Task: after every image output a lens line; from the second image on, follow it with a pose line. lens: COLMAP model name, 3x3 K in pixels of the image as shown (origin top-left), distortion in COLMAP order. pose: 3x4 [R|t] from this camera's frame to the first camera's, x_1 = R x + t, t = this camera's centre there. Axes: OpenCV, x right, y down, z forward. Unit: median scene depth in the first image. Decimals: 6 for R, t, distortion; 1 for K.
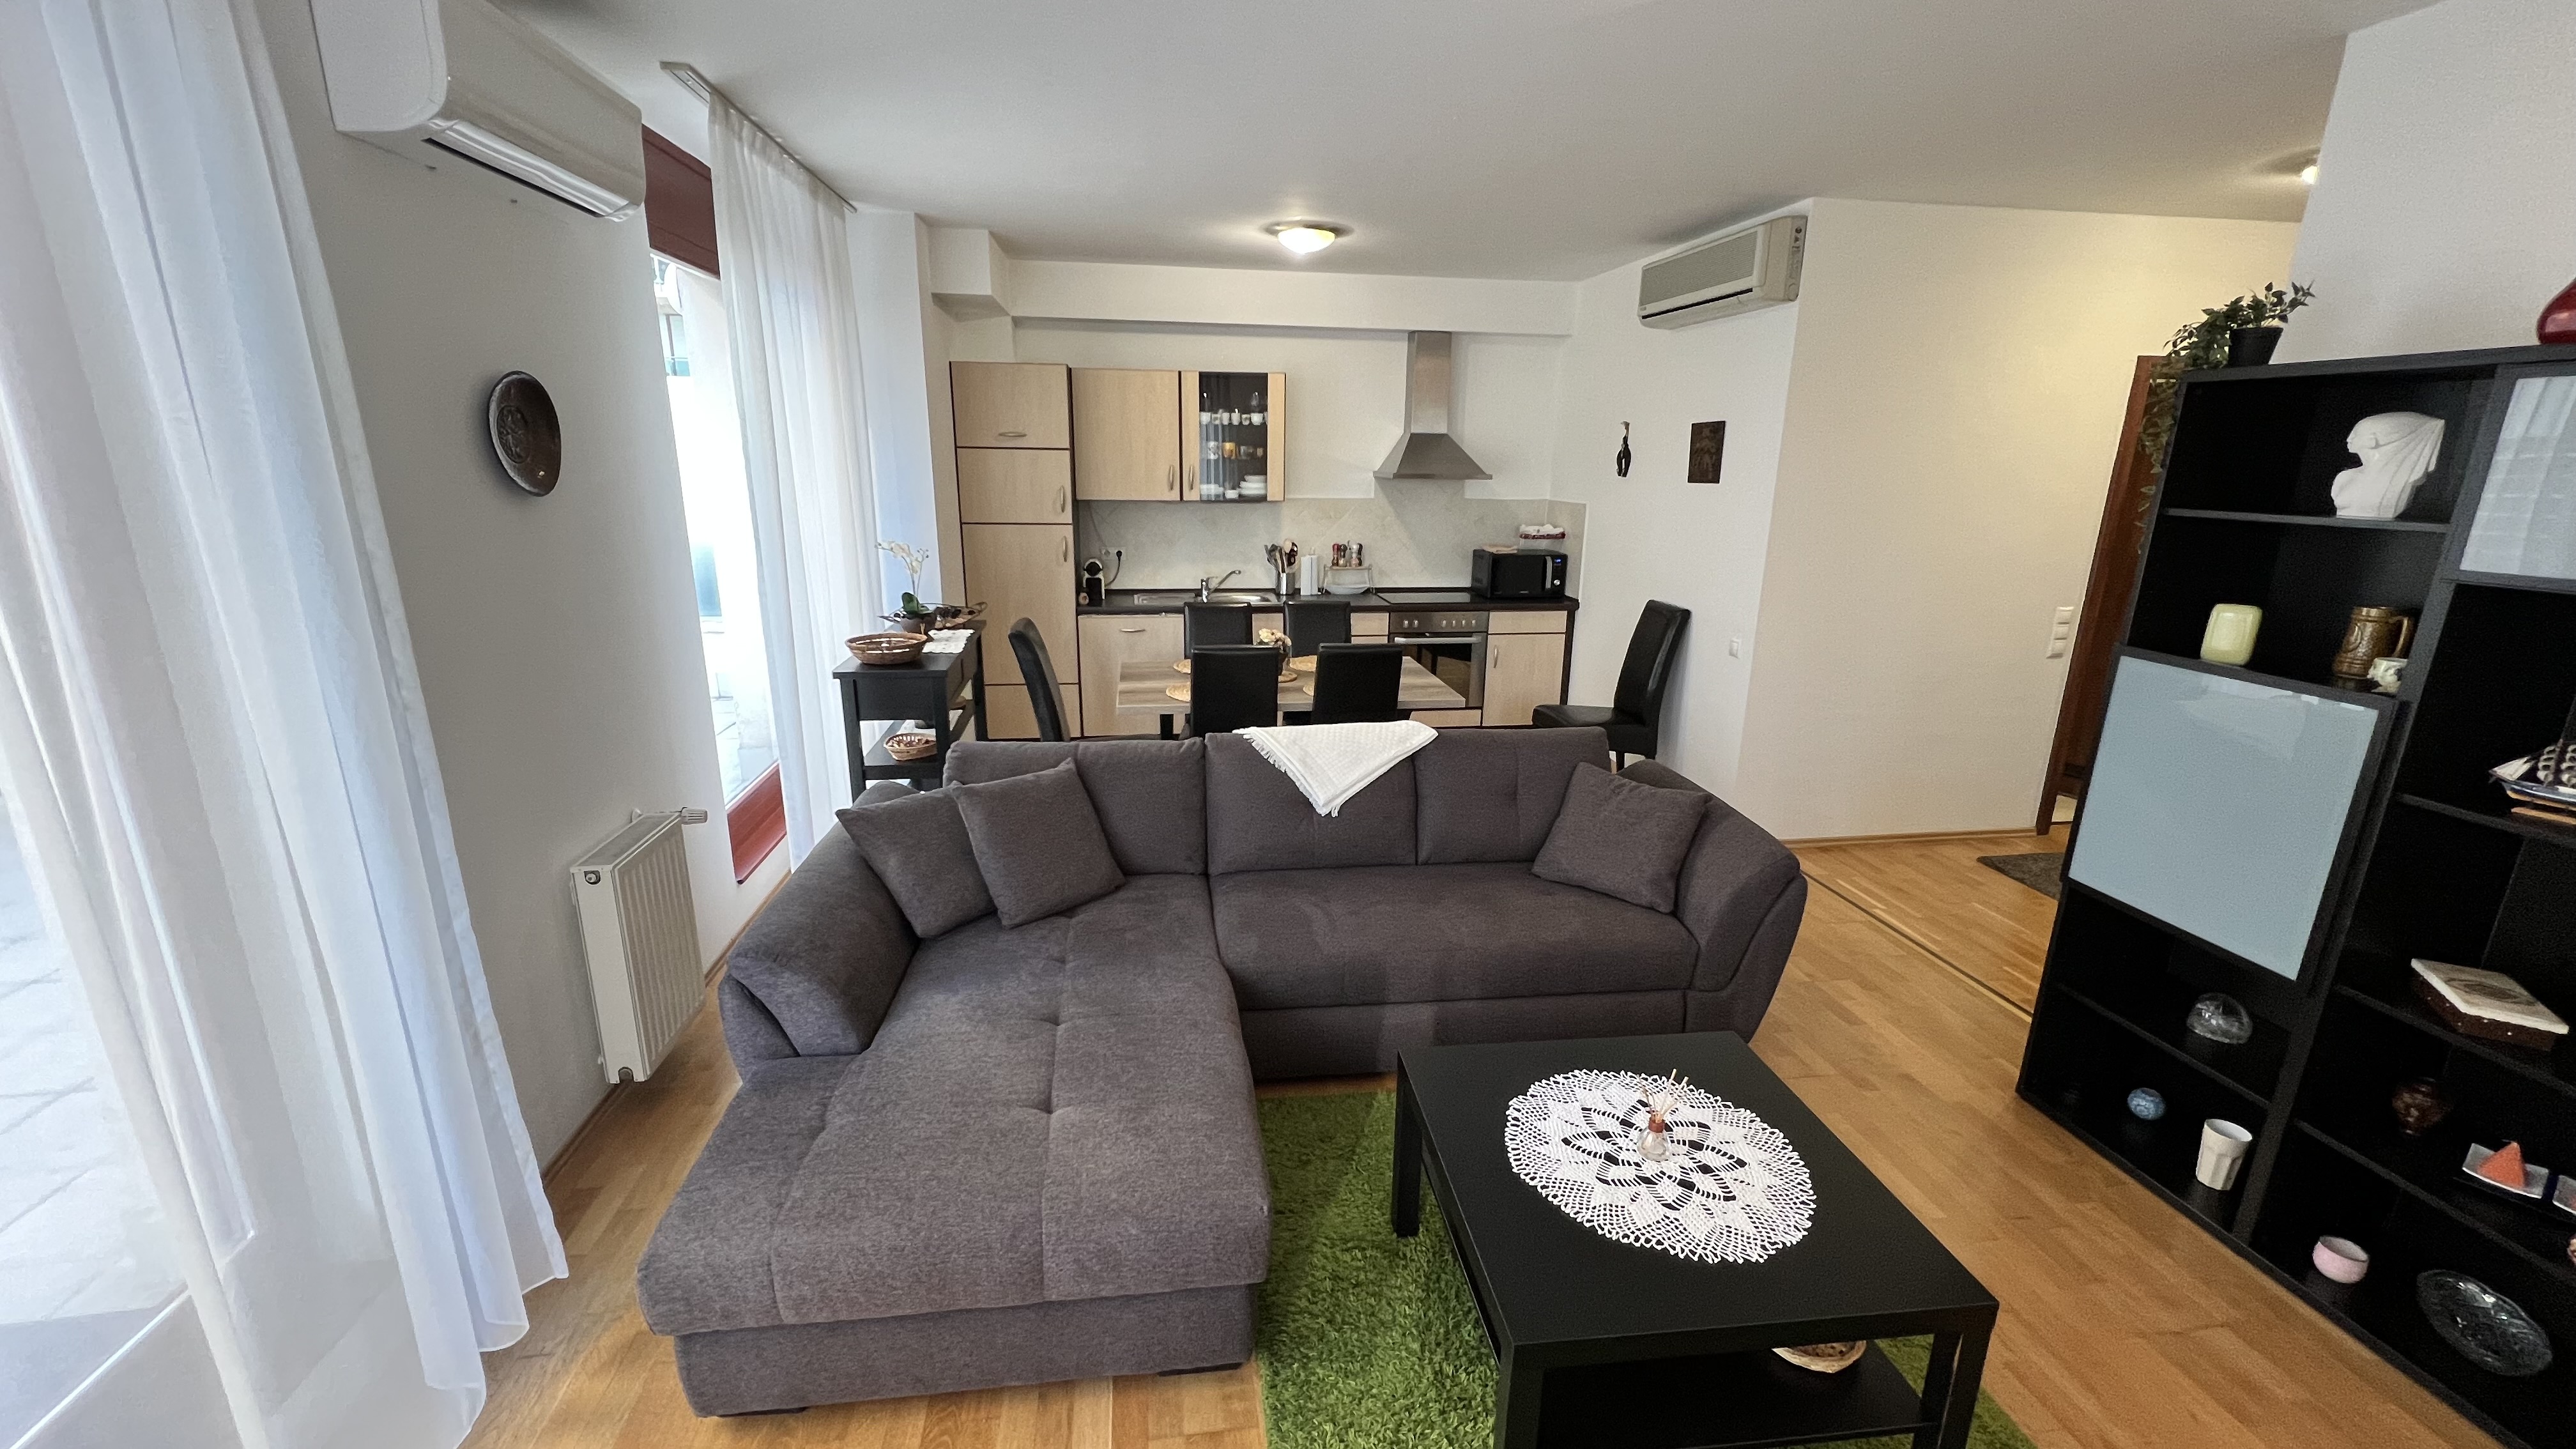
lens RADIAL K [[1032.7, 0, 1286.3], [0, 1032.7, 731.4], [0, 0, 1]] dist [0.000057, -0.000125]
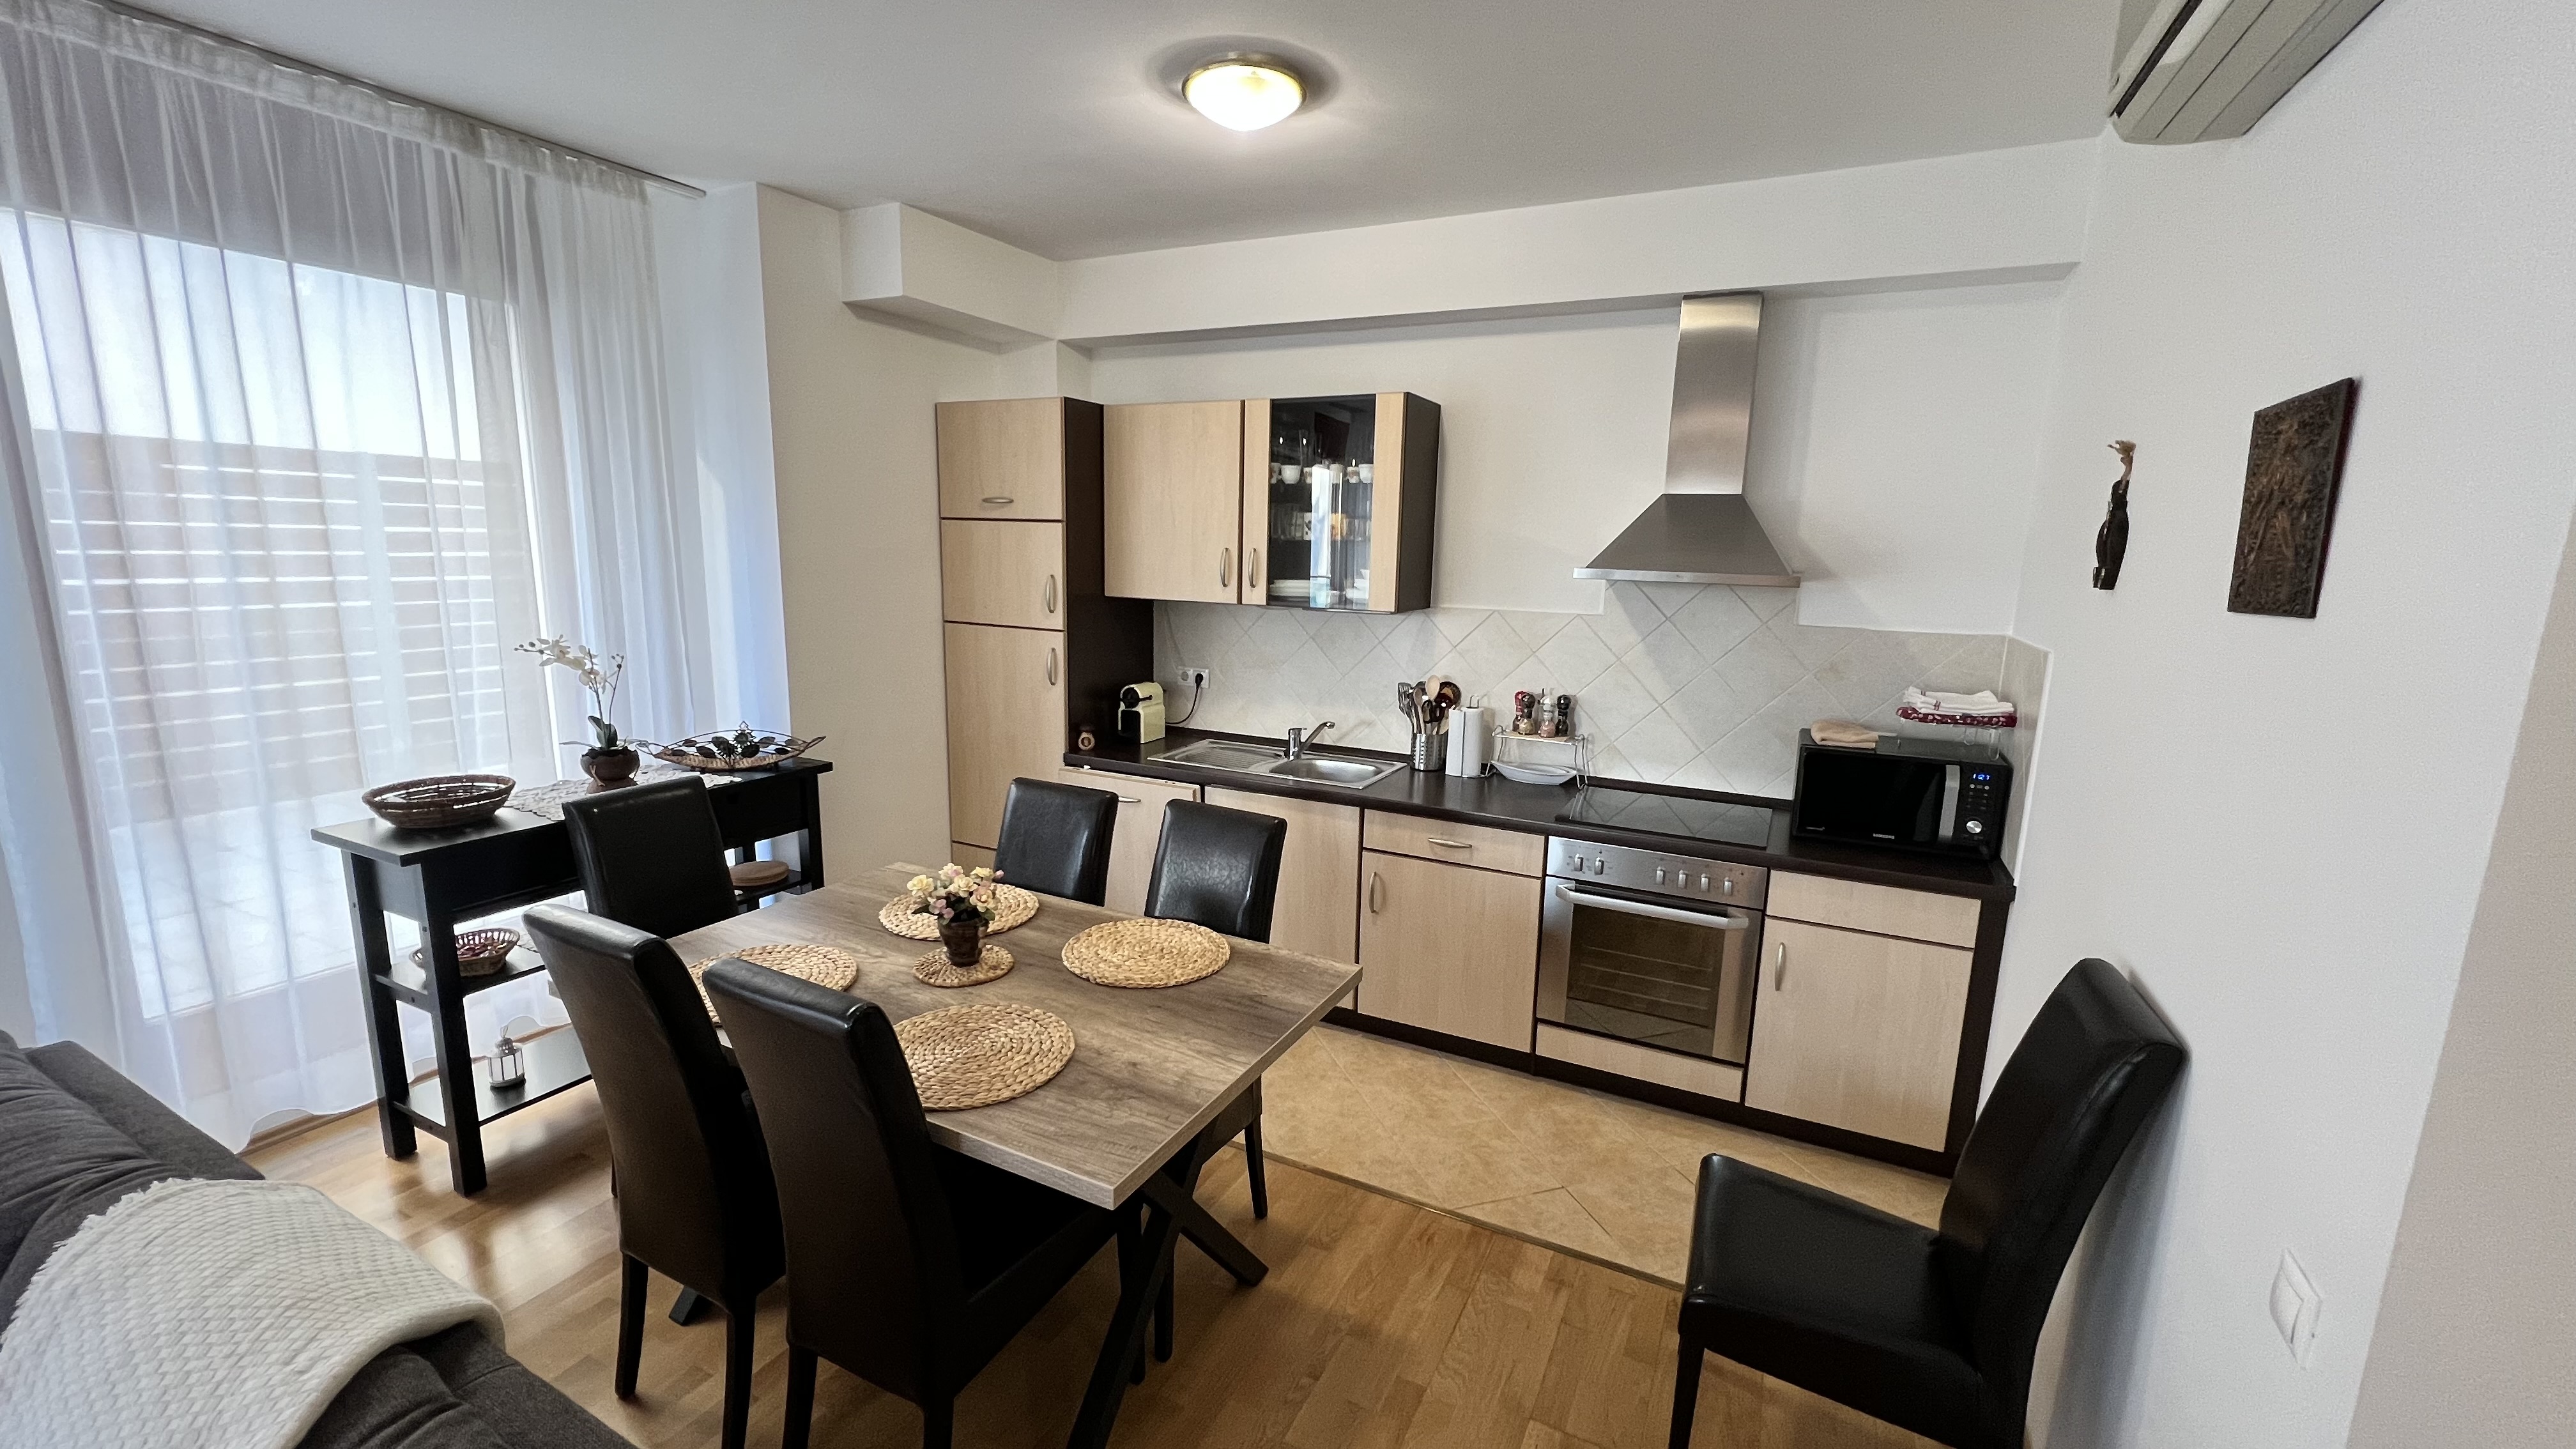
lens RADIAL K [[1032.7, 0, 1284.2], [0, 1032.7, 716.5], [0, 0, 1]] dist [0.000057, -0.000125]
pose [[0.818348, 0.103115, -0.565397, 0.361859], [-0.164255, 0.984702, -0.058155, -0.160152], [0.550751, 0.140460, 0.822766, 0.657570]]
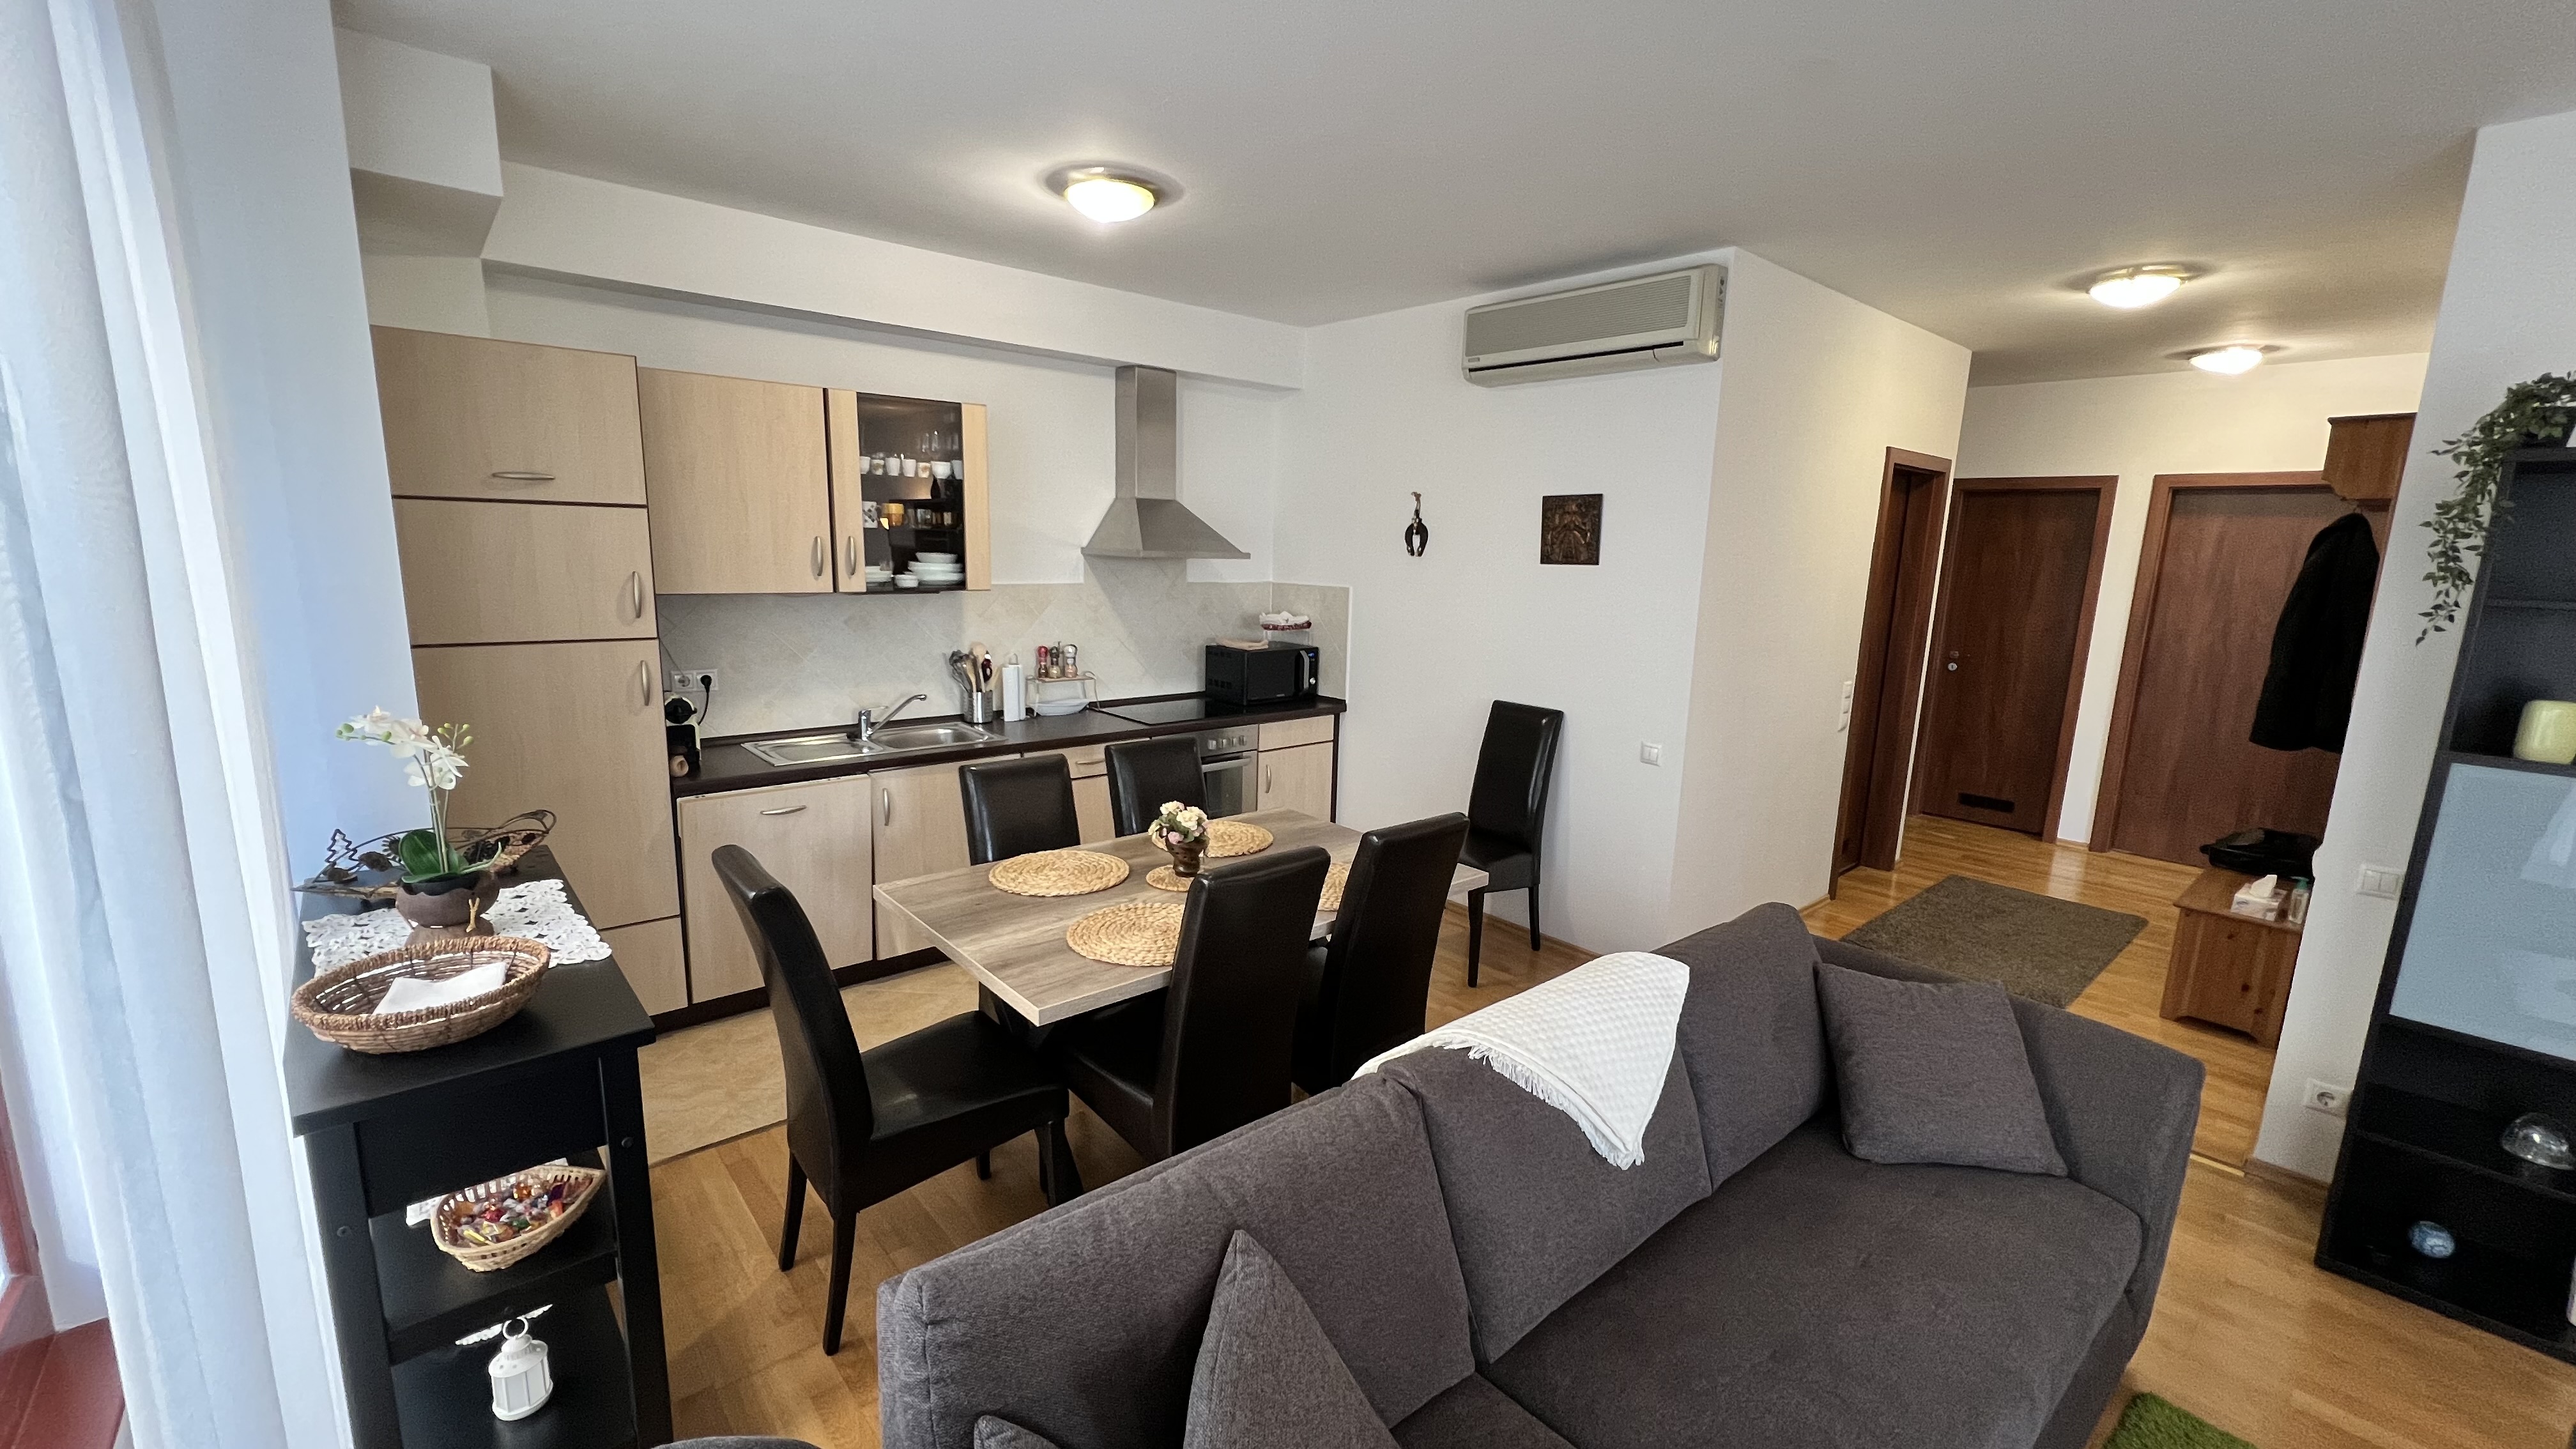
lens RADIAL K [[1032.7, 0, 1291.5], [0, 1032.7, 730.2], [0, 0, 1]] dist [0.000057, -0.000125]
pose [[0.837941, -0.089707, 0.538338, -0.276482], [0.126901, 0.991389, -0.032323, -0.109697], [-0.530803, 0.095400, 0.842109, 0.429387]]
